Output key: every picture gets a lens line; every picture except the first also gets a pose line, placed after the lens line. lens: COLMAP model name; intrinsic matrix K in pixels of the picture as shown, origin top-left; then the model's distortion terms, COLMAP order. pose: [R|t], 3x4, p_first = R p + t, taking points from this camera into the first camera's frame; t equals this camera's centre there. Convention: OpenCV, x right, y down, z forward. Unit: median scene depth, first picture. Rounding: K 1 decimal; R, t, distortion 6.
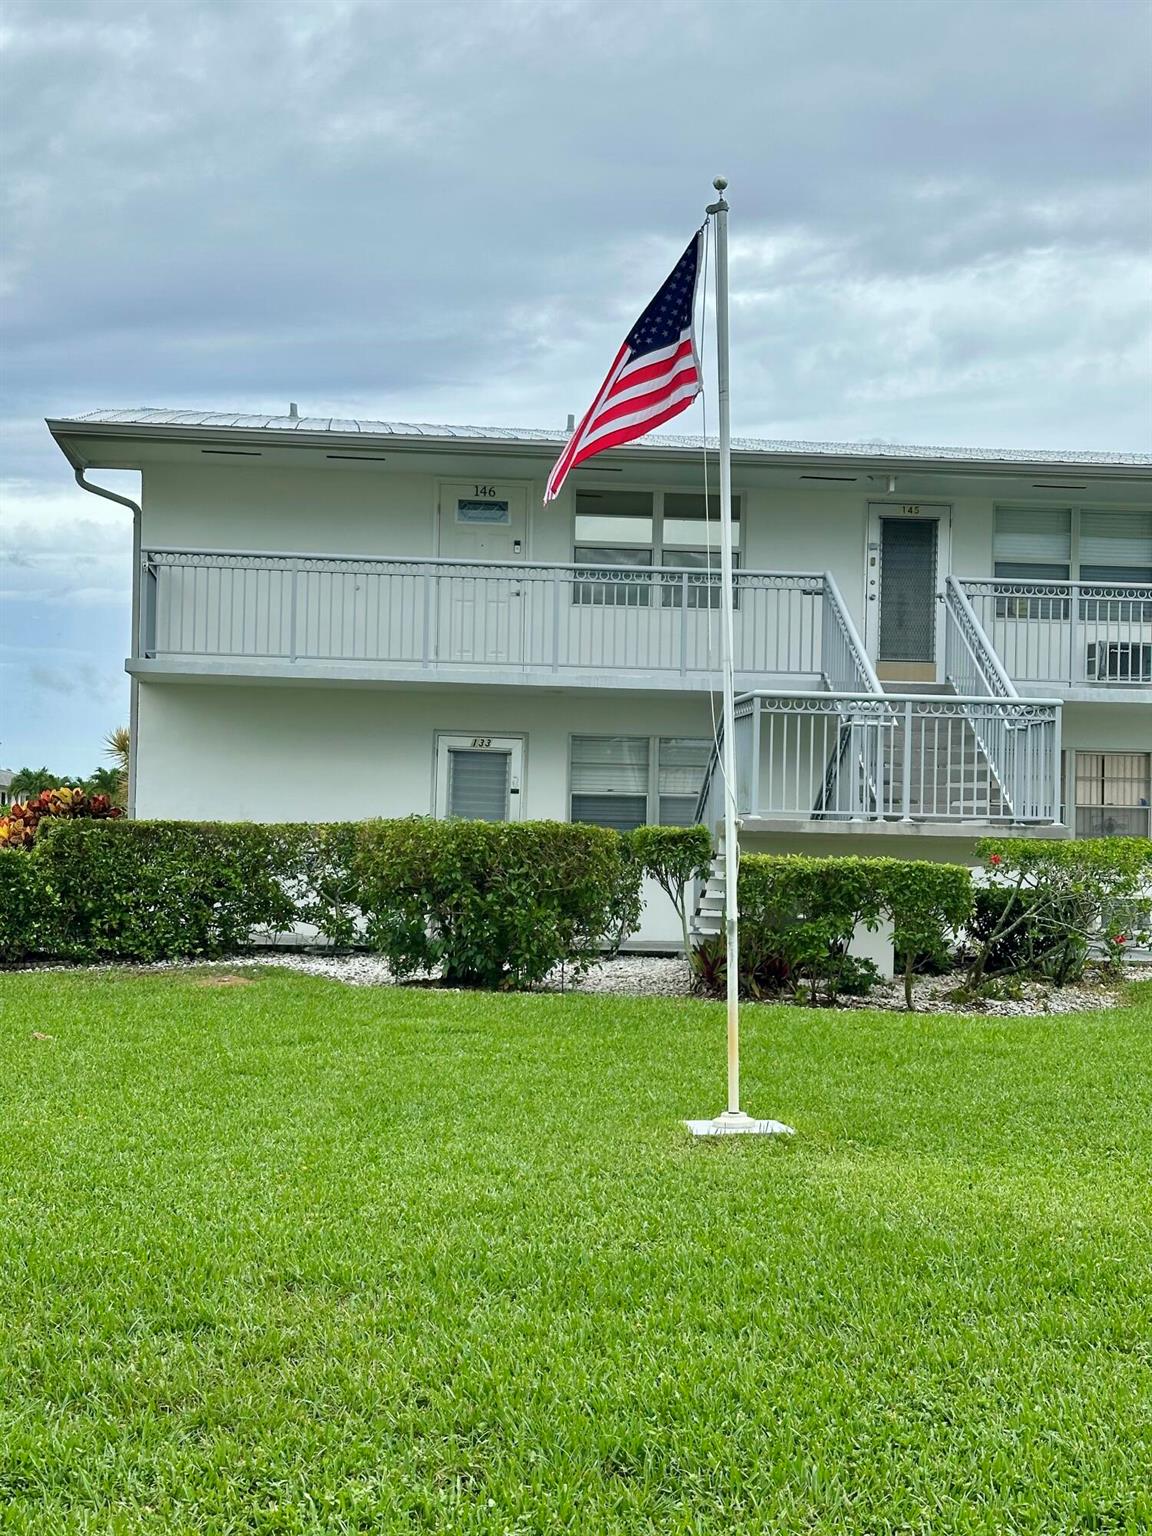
lens RADIAL K [[2167.6, 0, 575.2], [0, 2167.6, 768.6], [0, 0, 1]] dist [-0.033666, 0.000000]
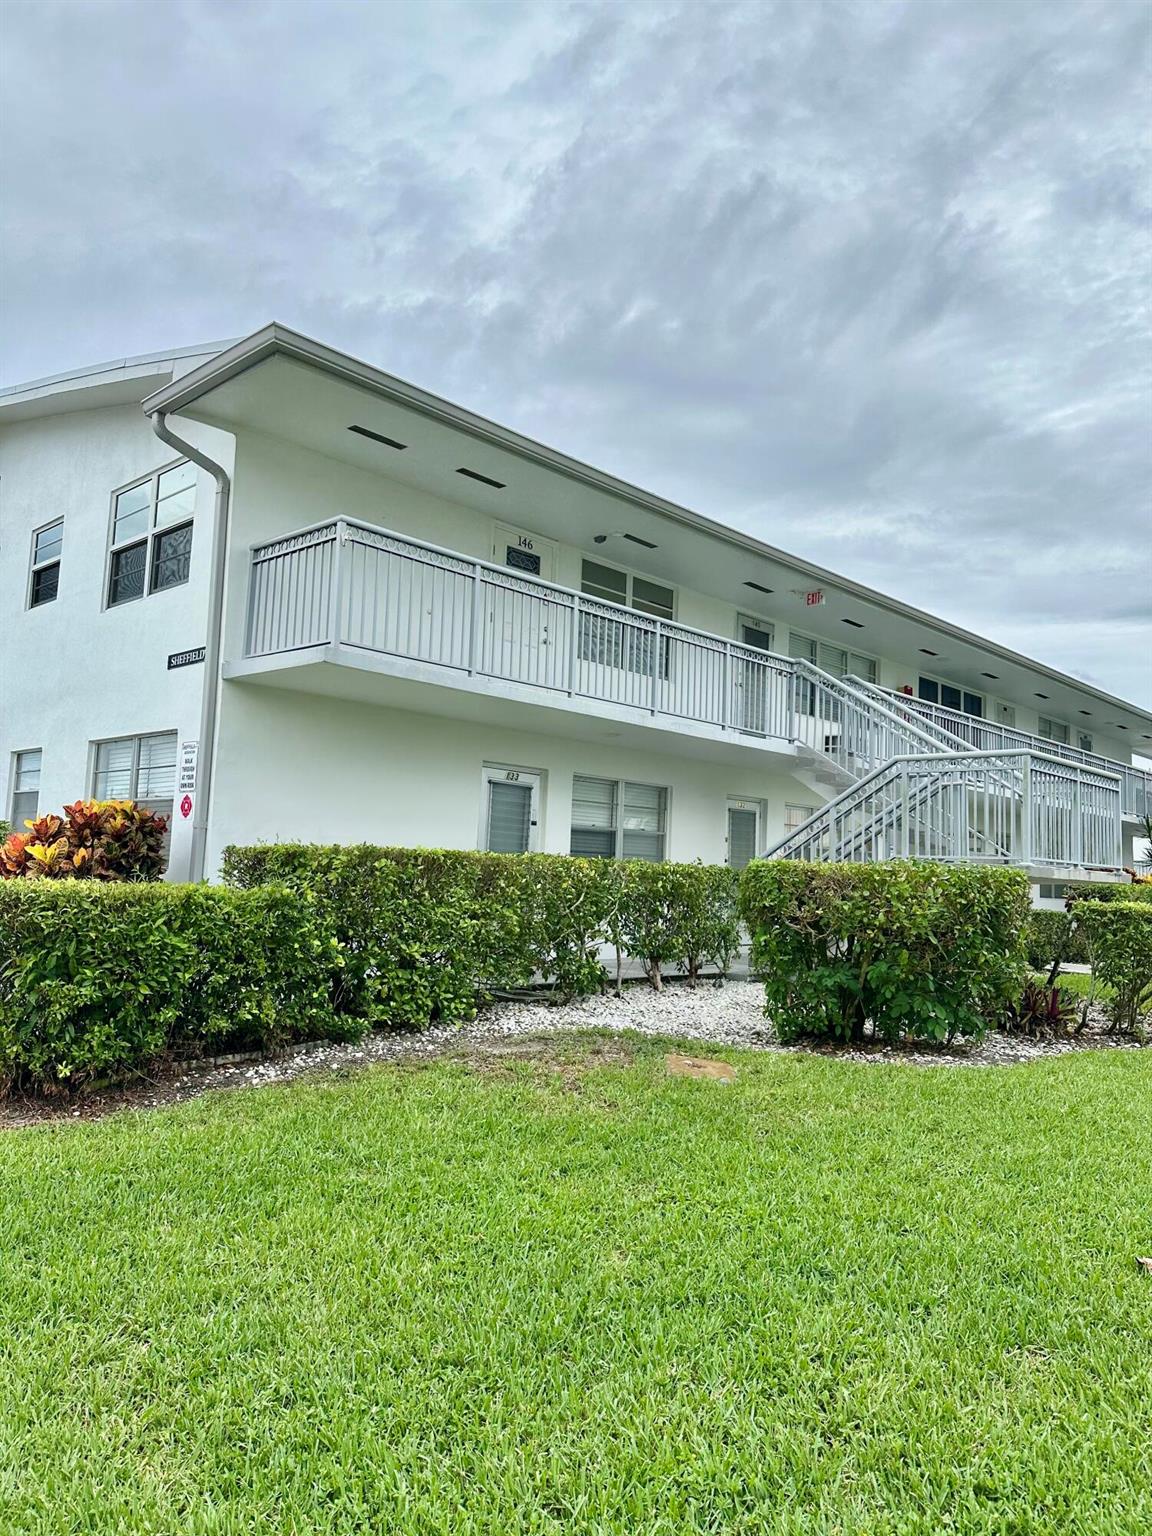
lens RADIAL K [[1080.2, 0, 576.8], [0, 1080.2, 767.4], [0, 0, 1]] dist [0.060995, -0.069971]
pose [[0.783161, 0.073051, 0.617514, -0.345520], [-0.049213, 0.997242, -0.055557, 0.011626], [-0.619869, 0.013121, 0.784596, 0.565986]]
